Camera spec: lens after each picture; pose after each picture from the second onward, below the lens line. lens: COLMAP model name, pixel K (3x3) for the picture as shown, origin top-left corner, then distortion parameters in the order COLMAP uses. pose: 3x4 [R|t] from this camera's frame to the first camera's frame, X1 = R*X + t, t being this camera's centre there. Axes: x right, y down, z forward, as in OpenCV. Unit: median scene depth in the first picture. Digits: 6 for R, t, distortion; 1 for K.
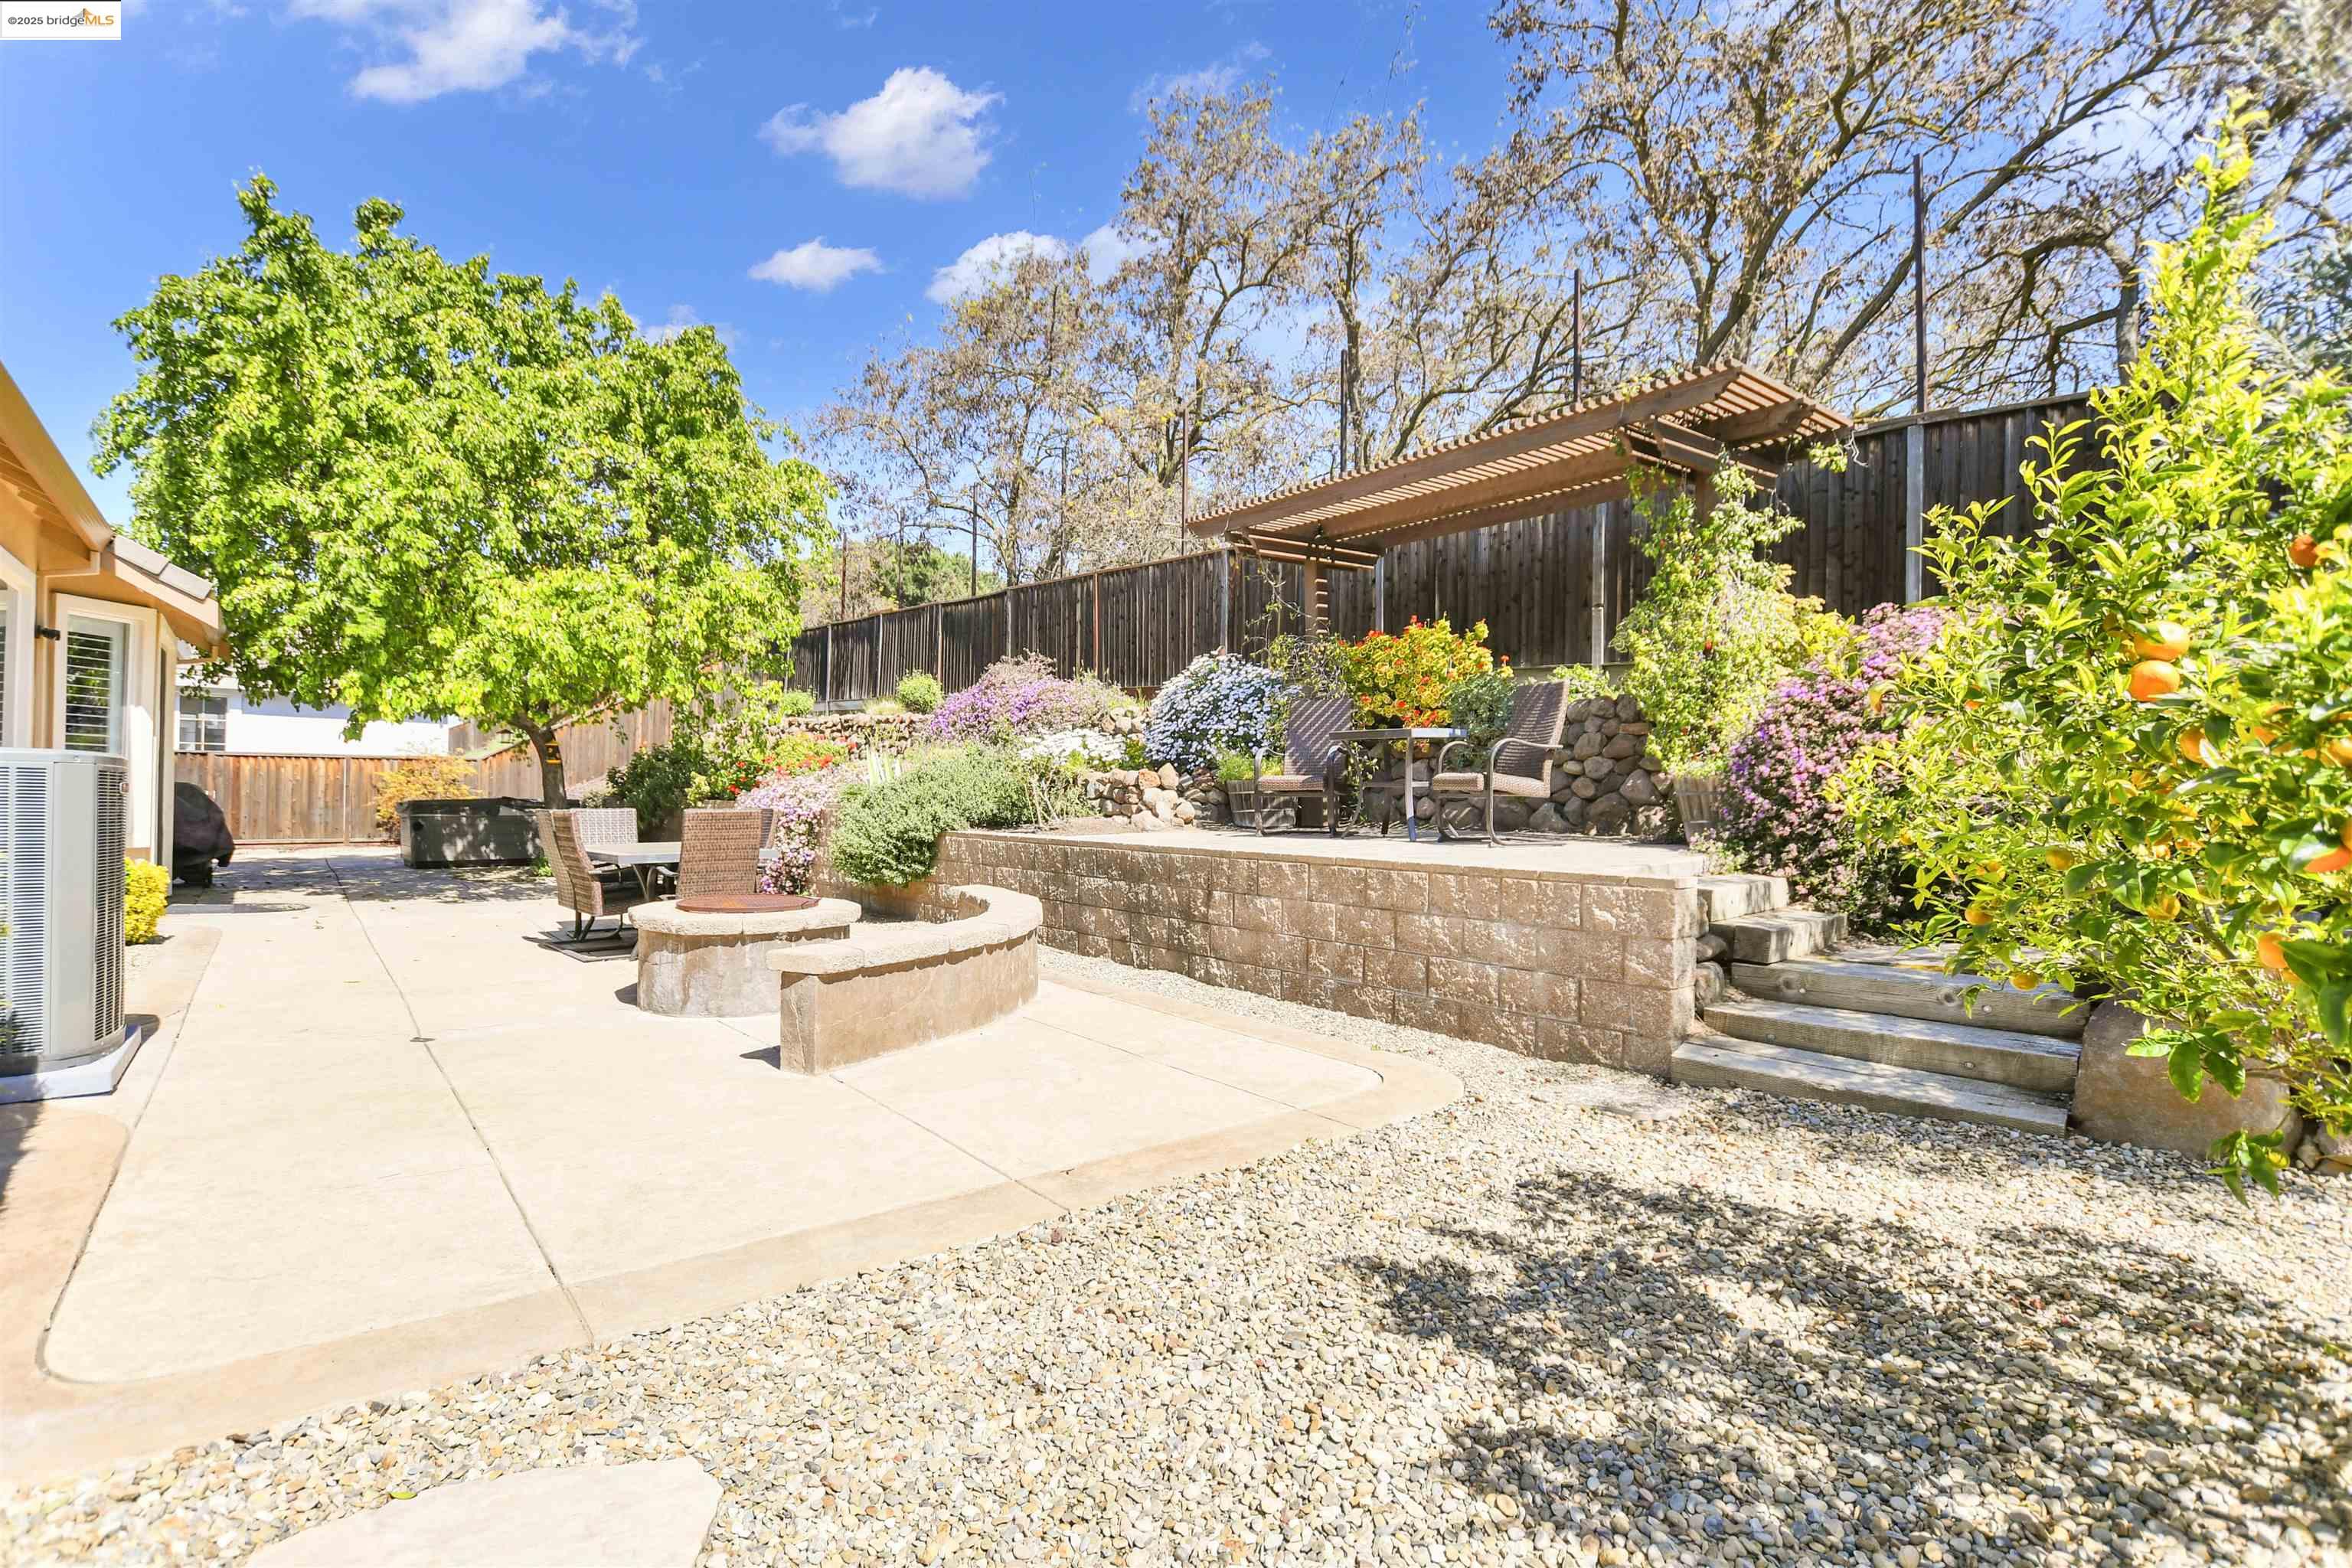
lens RADIAL K [[1102.4, 0, 1155.3], [0, 1102.4, 792.6], [0, 0, 1]] dist [-0.024782, 0.001319]
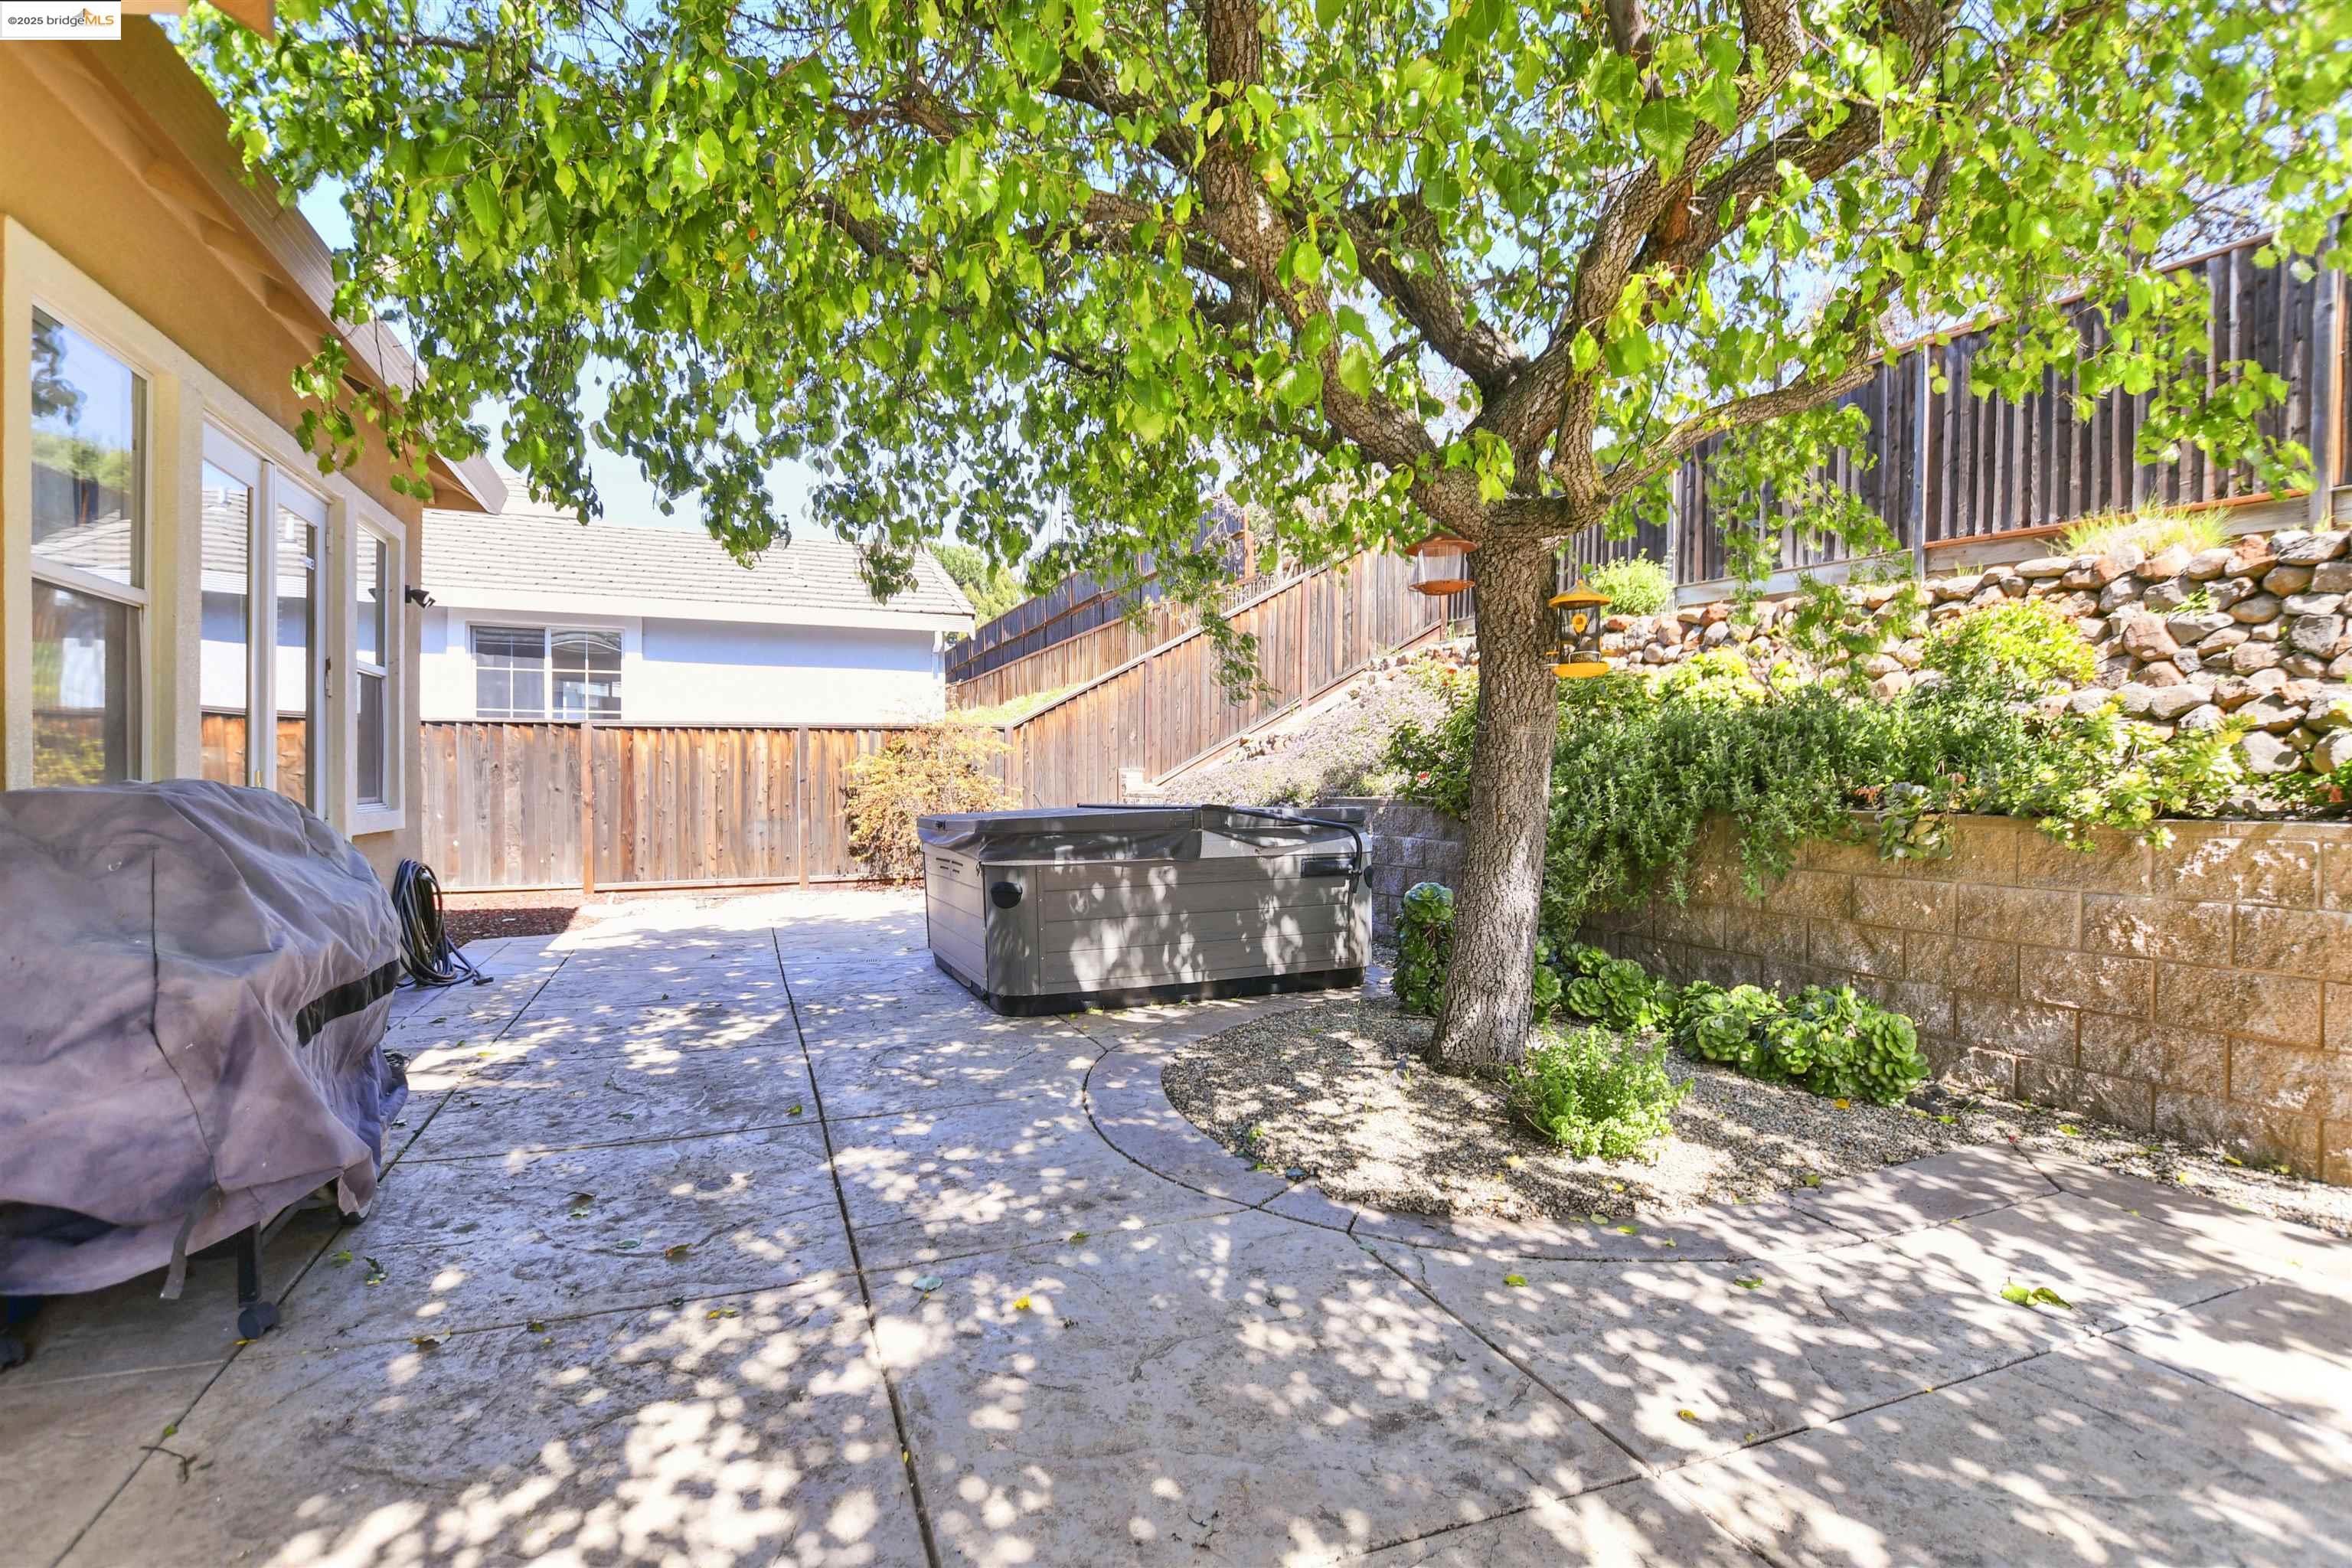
lens RADIAL K [[1108.4, 0, 1165.4], [0, 1108.4, 800.8], [0, 0, 1]] dist [-0.029013, 0.000558]
pose [[0.953709, -0.004440, -0.300699, -0.830819], [0.009479, 0.999838, 0.015300, -0.004606], [0.300582, -0.017442, 0.953596, 1.084591]]
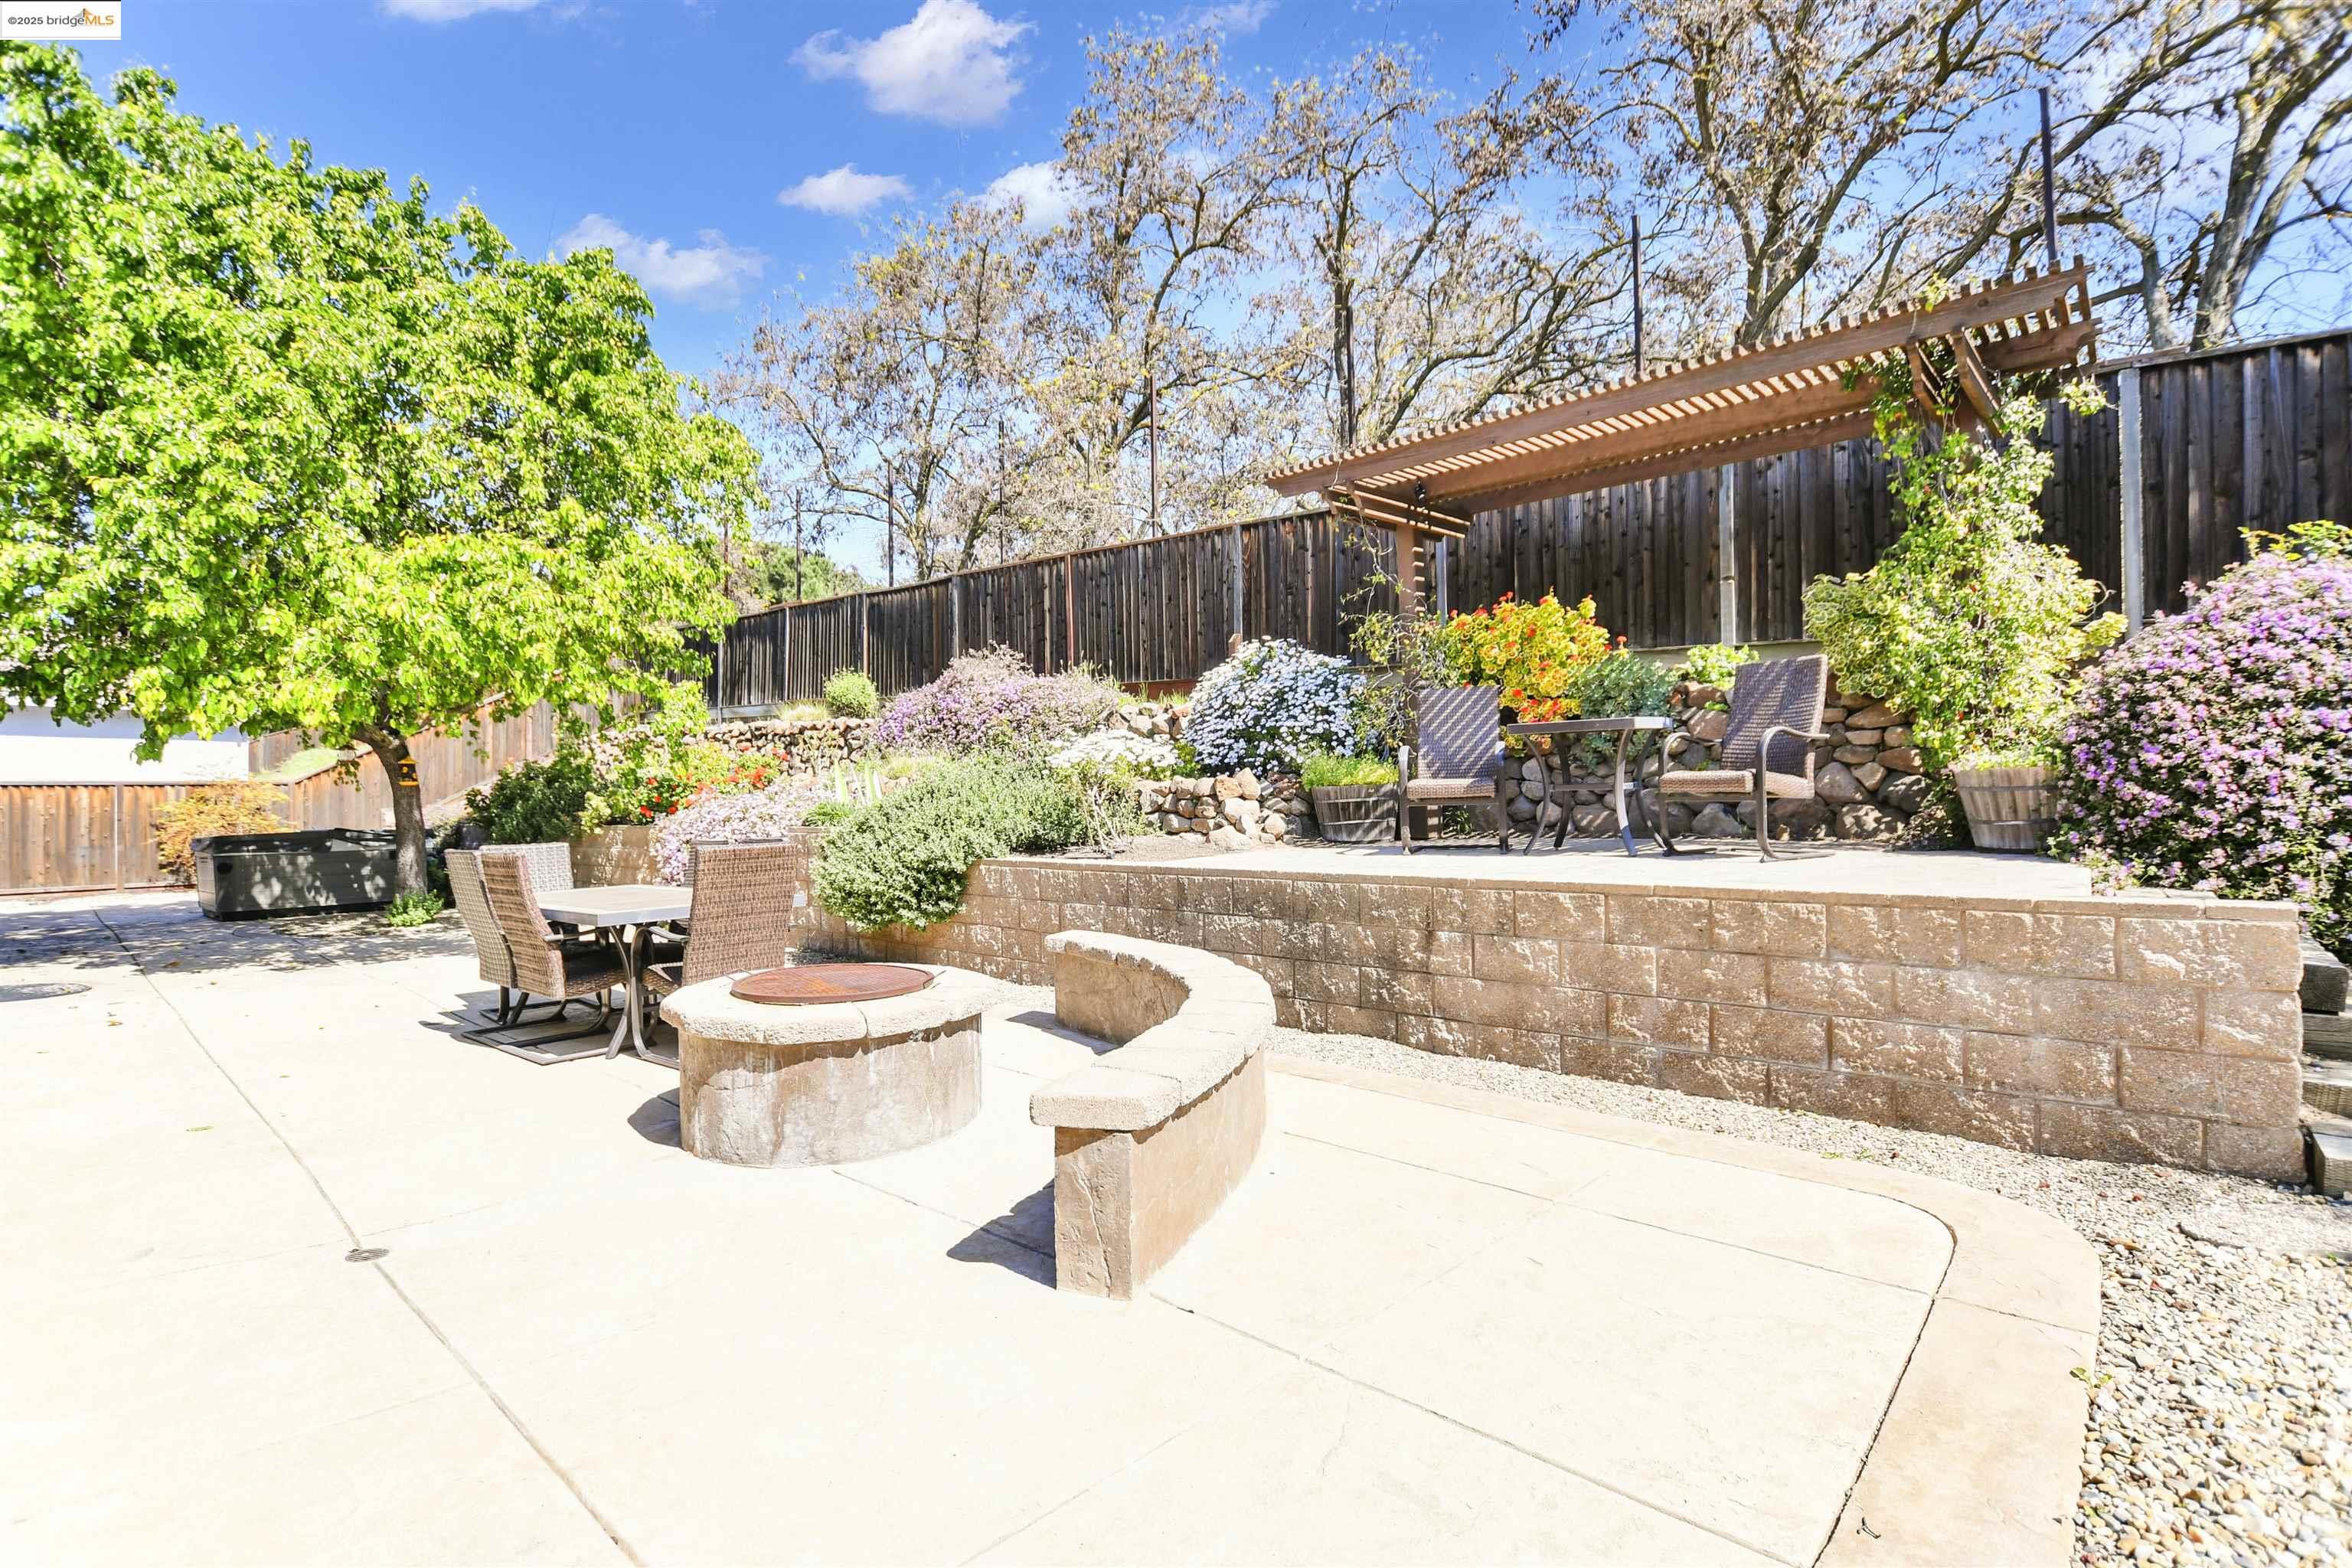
lens RADIAL K [[1108.4, 0, 1165.4], [0, 1108.4, 800.8], [0, 0, 1]] dist [-0.029013, 0.000558]
pose [[0.989803, -0.025593, 0.140126, -0.154852], [0.025416, 0.999672, 0.003047, -0.005510], [-0.140158, 0.000546, 0.990129, 0.171537]]
